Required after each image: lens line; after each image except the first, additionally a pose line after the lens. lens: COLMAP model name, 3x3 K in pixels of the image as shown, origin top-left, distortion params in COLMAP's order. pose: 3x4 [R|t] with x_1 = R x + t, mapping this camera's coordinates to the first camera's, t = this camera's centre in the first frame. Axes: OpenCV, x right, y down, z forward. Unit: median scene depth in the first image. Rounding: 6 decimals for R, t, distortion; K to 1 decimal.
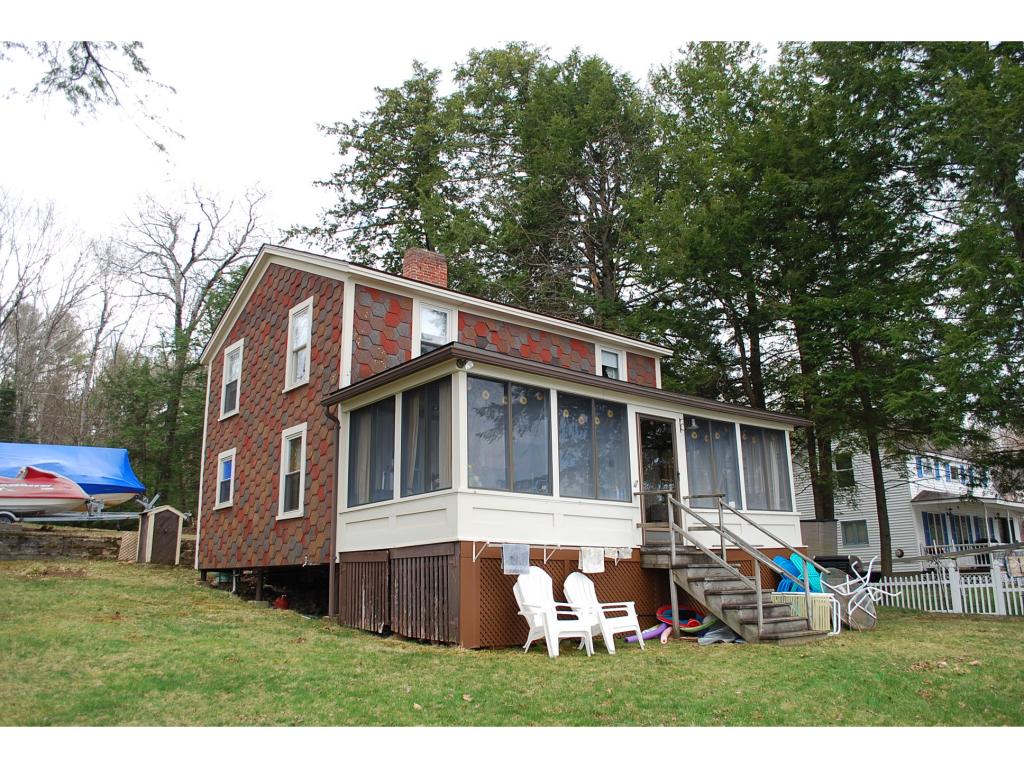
lens RADIAL K [[806.4, 0, 512.8], [0, 806.4, 386.8], [0, 0, 1]] dist [-0.087411, 0.016297]
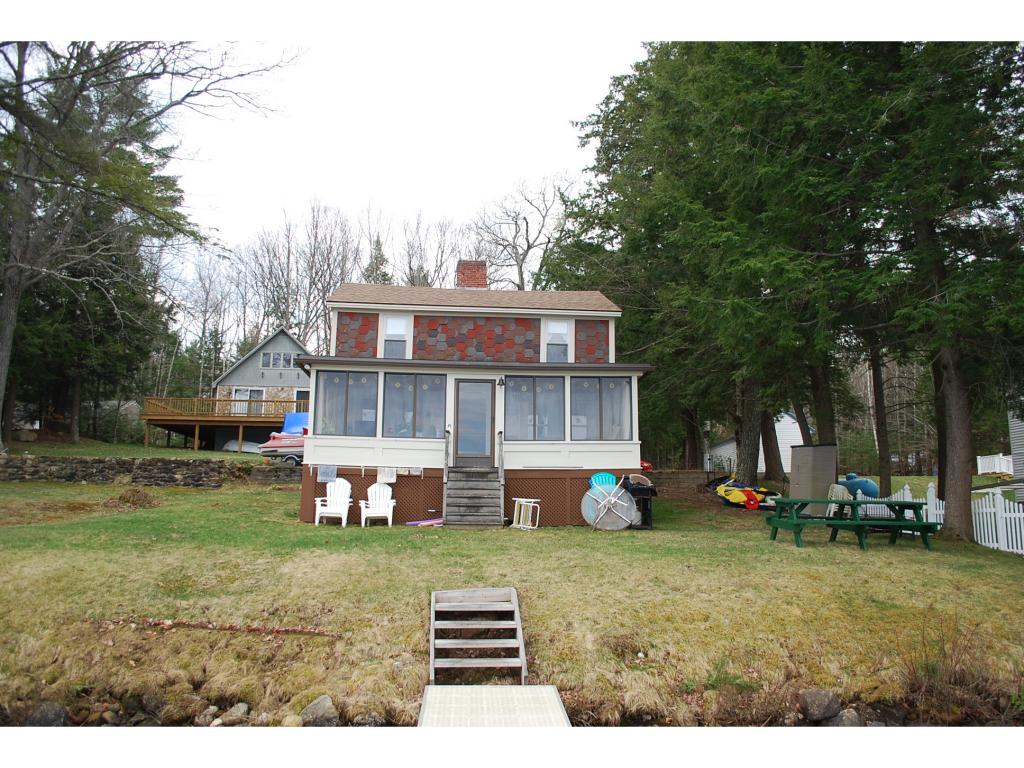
lens RADIAL K [[806.4, 0, 512.8], [0, 806.4, 380.1], [0, 0, 1]] dist [-0.087411, 0.016297]
pose [[0.808747, -0.076179, -0.583202, 1.031713], [0.116945, 0.992606, 0.032515, -0.001208], [0.576413, -0.094499, 0.811676, -0.138524]]
